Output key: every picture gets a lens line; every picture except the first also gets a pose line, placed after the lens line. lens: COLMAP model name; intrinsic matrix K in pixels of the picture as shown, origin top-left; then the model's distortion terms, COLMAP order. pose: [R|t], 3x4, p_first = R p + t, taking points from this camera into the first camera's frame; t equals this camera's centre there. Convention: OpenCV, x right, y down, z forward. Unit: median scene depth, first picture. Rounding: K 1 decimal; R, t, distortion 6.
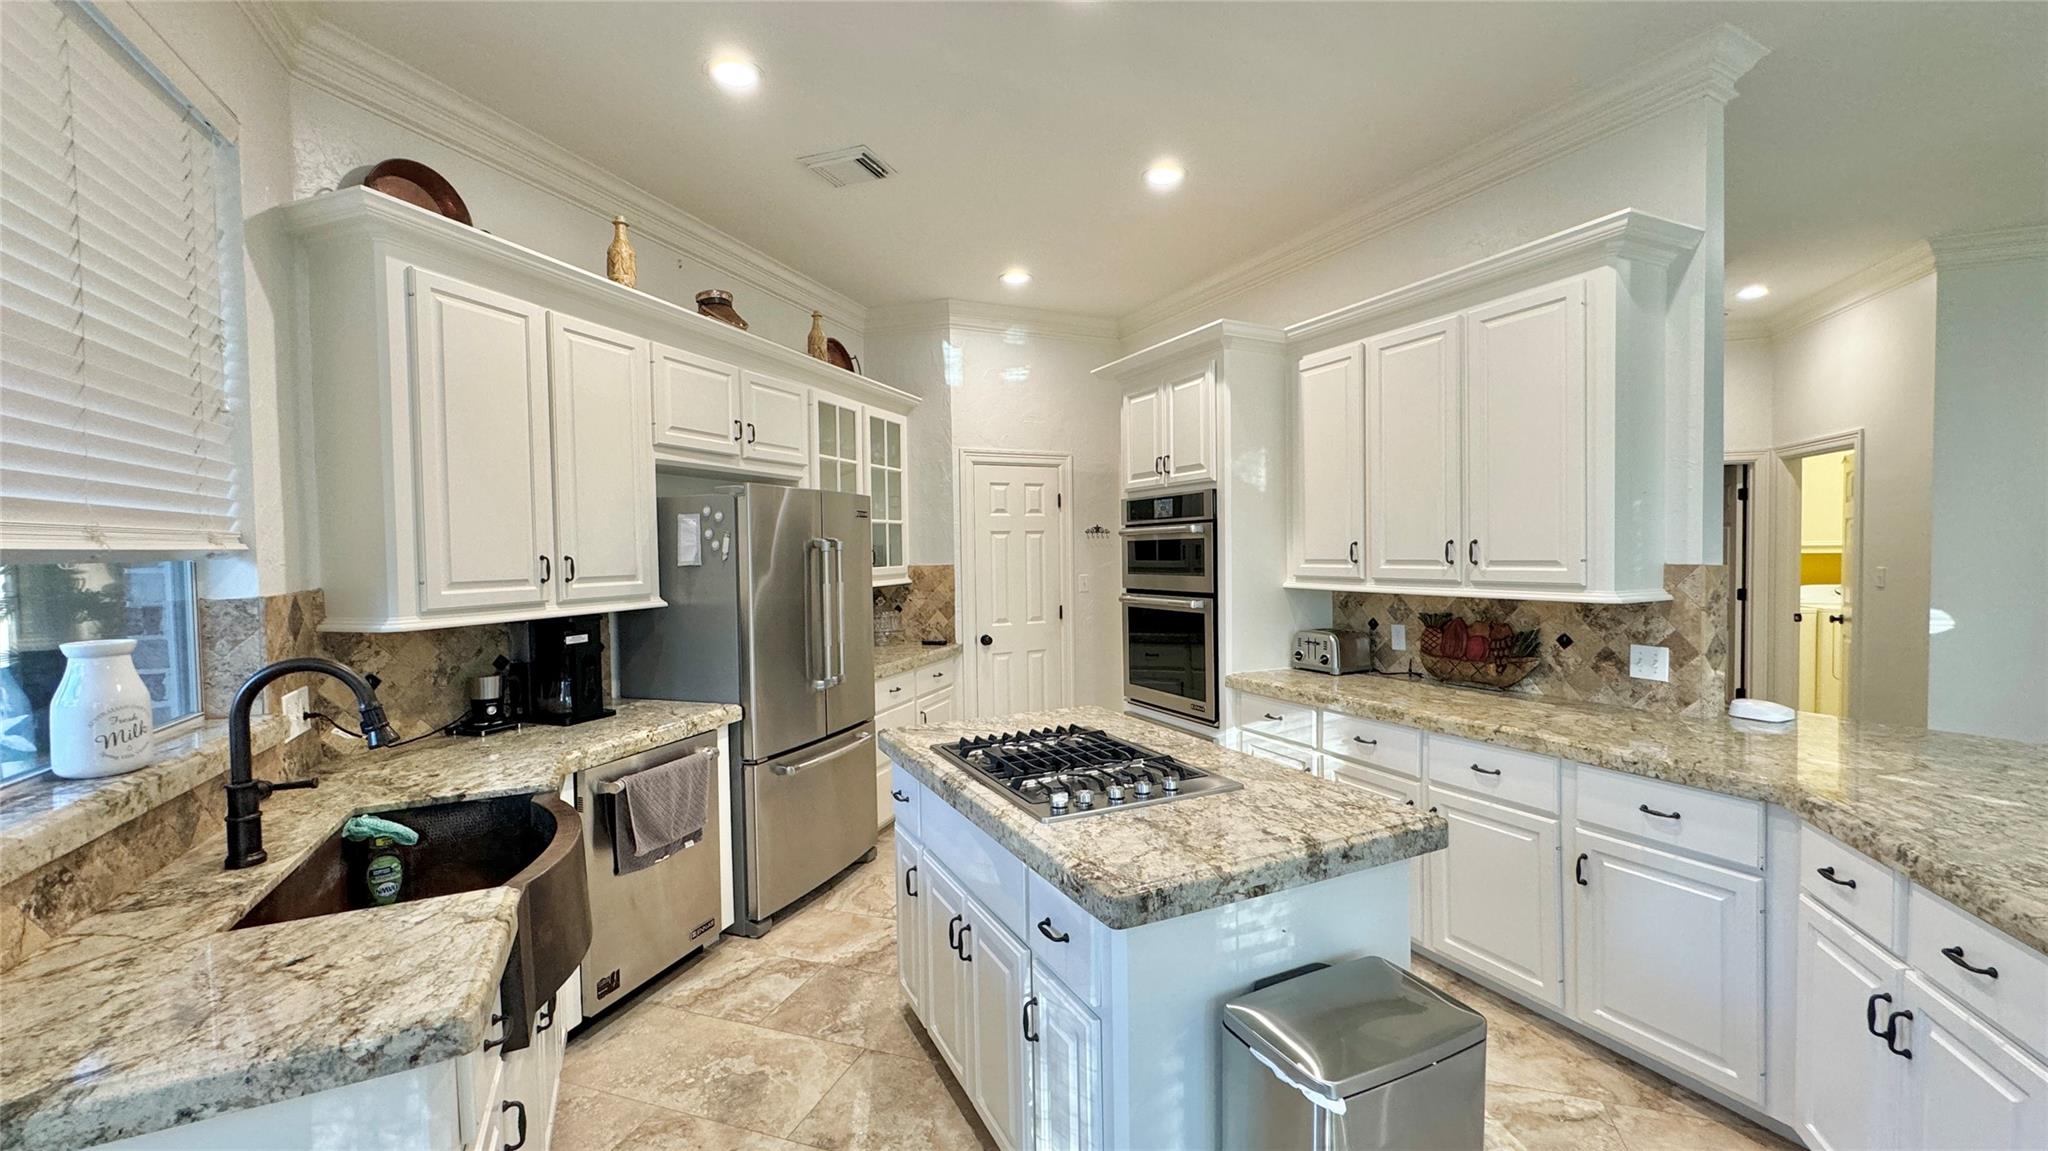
lens RADIAL K [[820.2, 0, 1018.1], [0, 820.2, 575.0], [0, 0, 1]] dist [-0.000818, -0.000280]
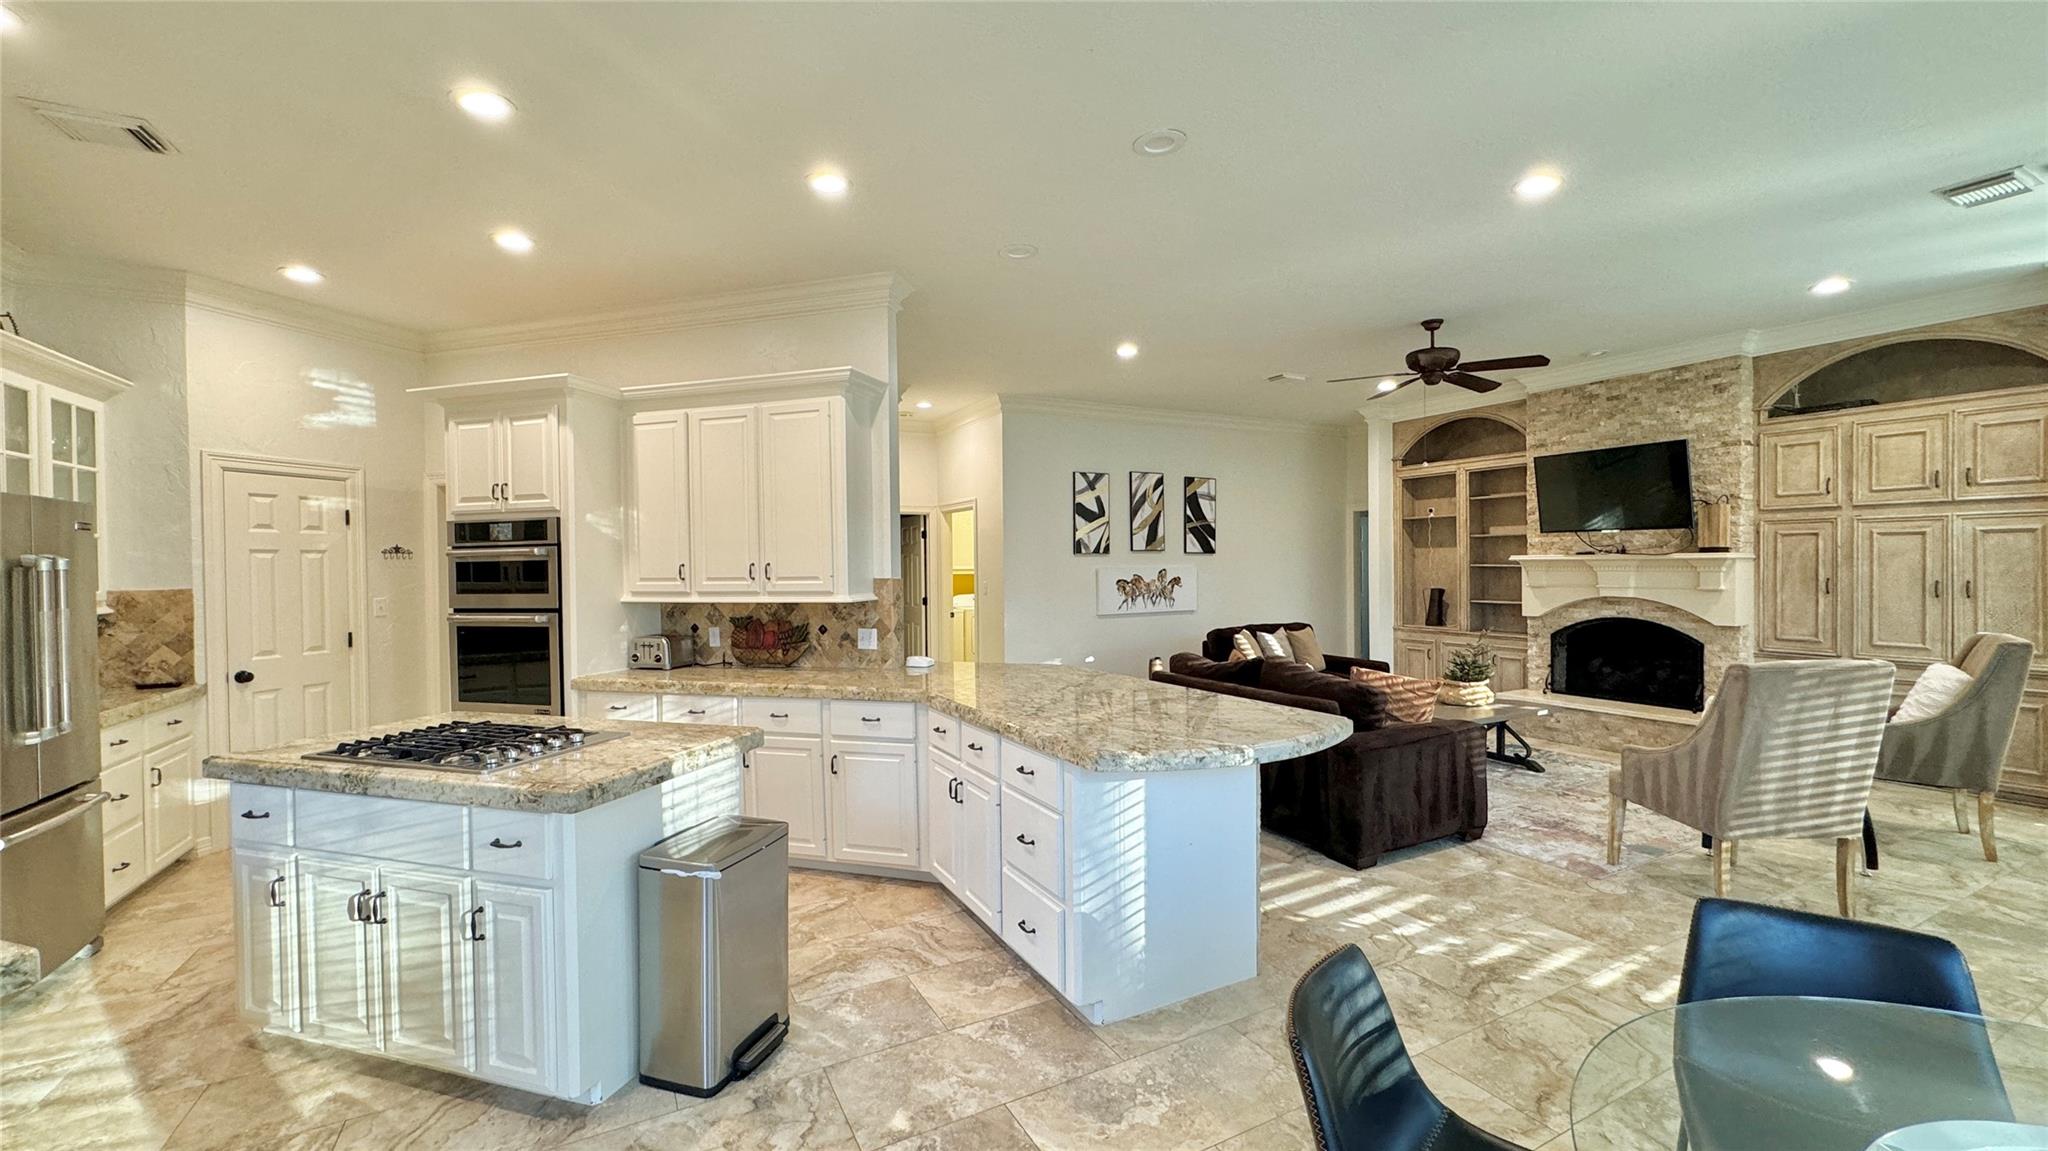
lens RADIAL K [[820.2, 0, 1023.9], [0, 820.2, 572.4], [0, 0, 1]] dist [-0.000818, -0.000280]
pose [[0.677626, -0.001321, 0.735406, -0.166645], [0.025077, 0.999458, -0.021312, 0.013467], [-0.734979, 0.032883, 0.677292, -0.257822]]
